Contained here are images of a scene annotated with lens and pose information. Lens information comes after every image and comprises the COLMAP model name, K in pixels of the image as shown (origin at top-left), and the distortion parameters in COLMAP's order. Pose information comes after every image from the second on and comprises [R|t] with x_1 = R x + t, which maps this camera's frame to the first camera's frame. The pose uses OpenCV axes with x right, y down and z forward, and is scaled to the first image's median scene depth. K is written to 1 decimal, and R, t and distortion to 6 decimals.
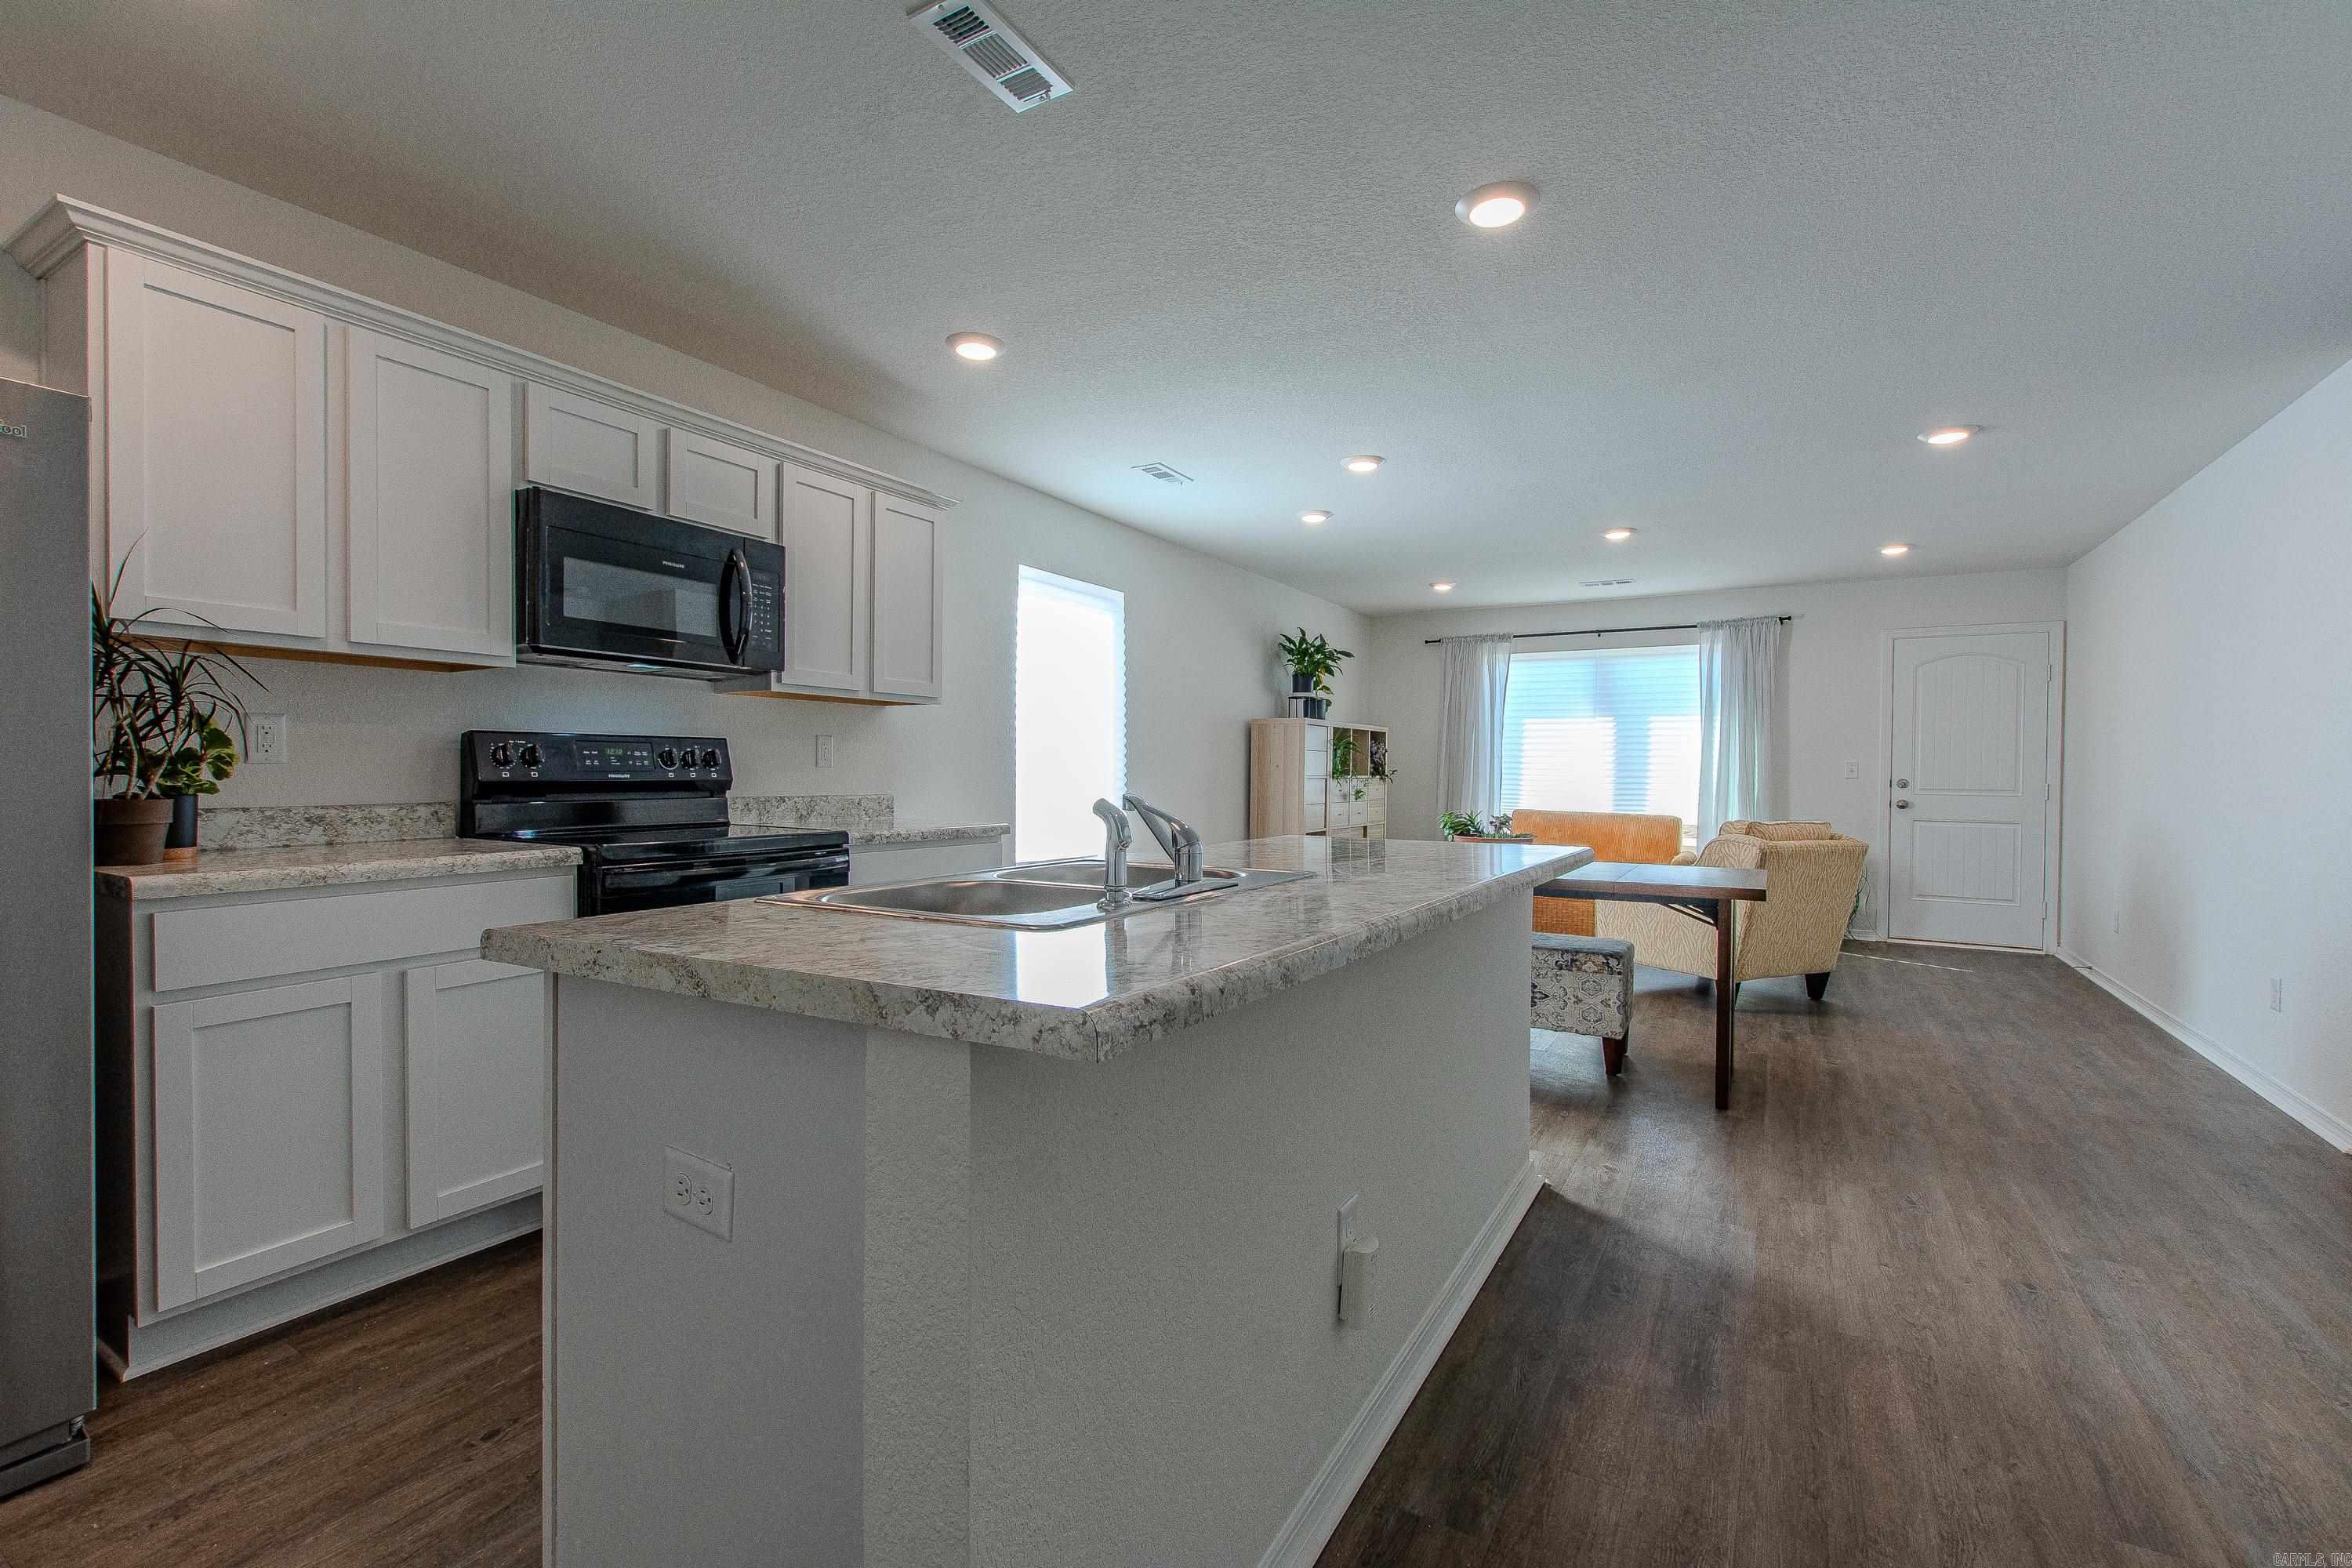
lens RADIAL K [[1010.3, 0, 1181.7], [0, 1010.3, 781.3], [0, 0, 1]] dist [-0.000213, -0.000617]
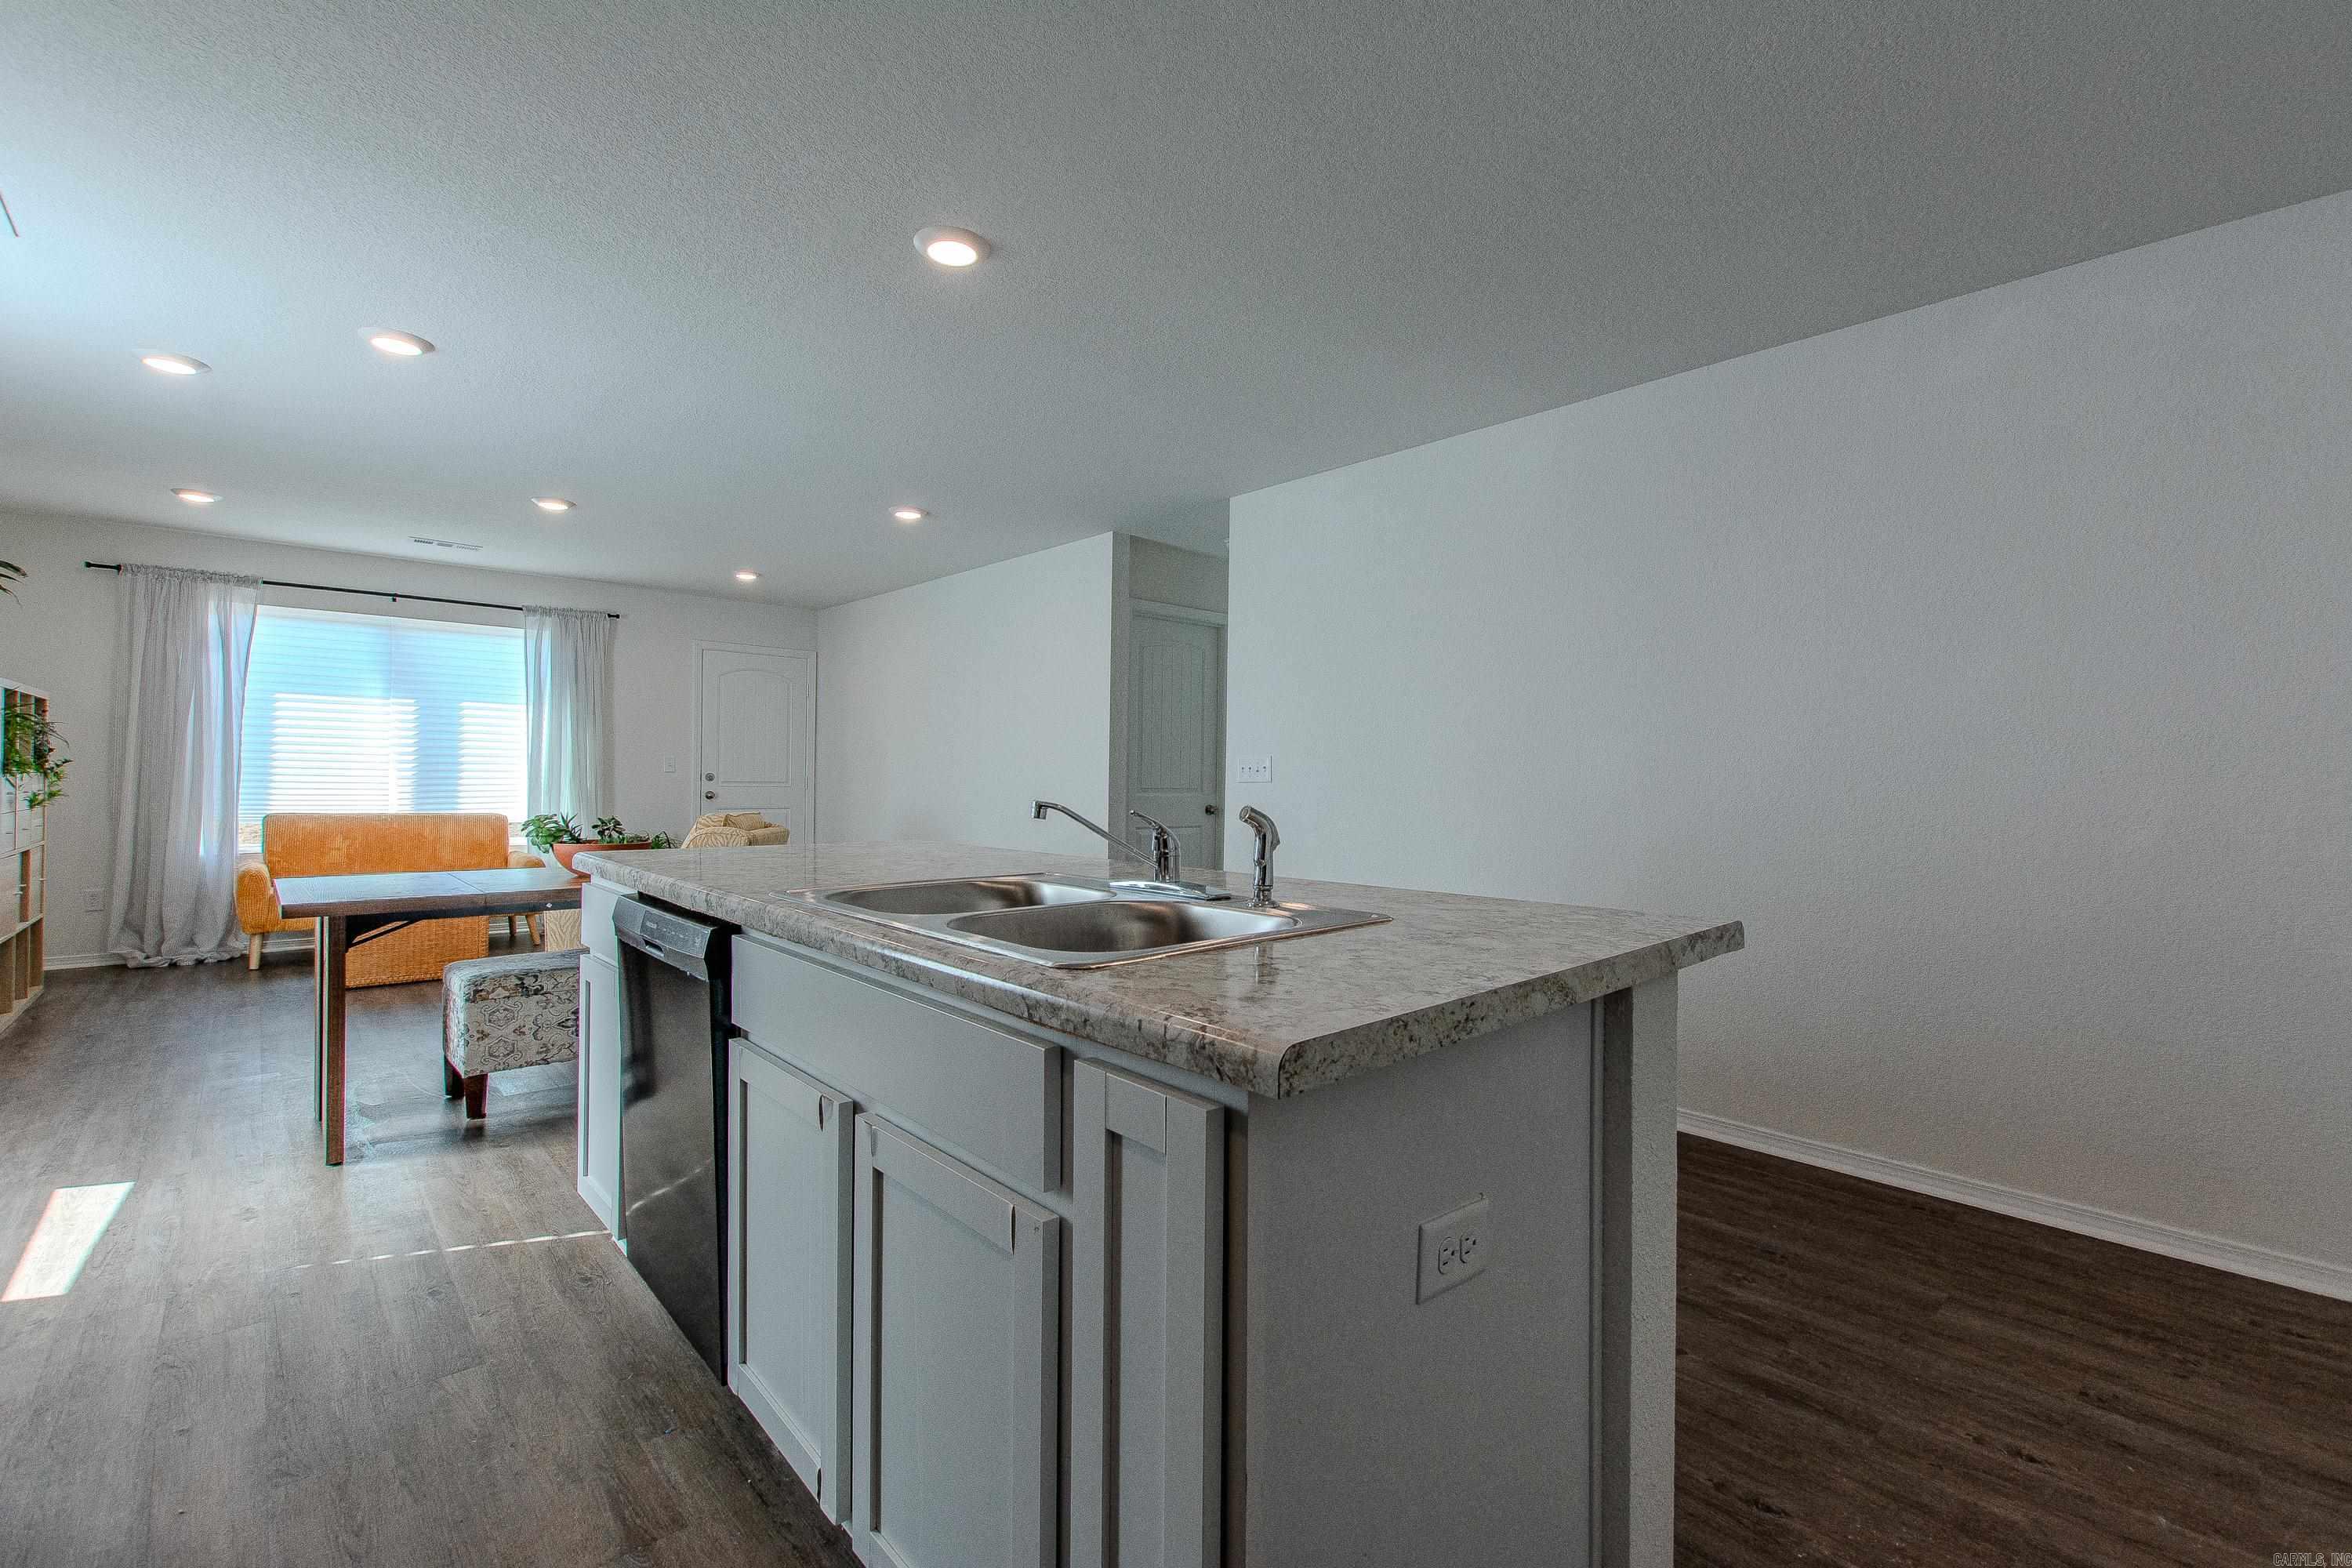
lens RADIAL K [[1016.2, 0, 1185.0], [0, 1016.2, 777.7], [0, 0, 1]] dist [0.001735, 0.000732]
pose [[0.289898, -0.006666, 0.957034, -0.224440], [0.001372, 0.999978, 0.006549, -0.003569], [-0.957057, -0.000585, 0.289900, 0.153177]]
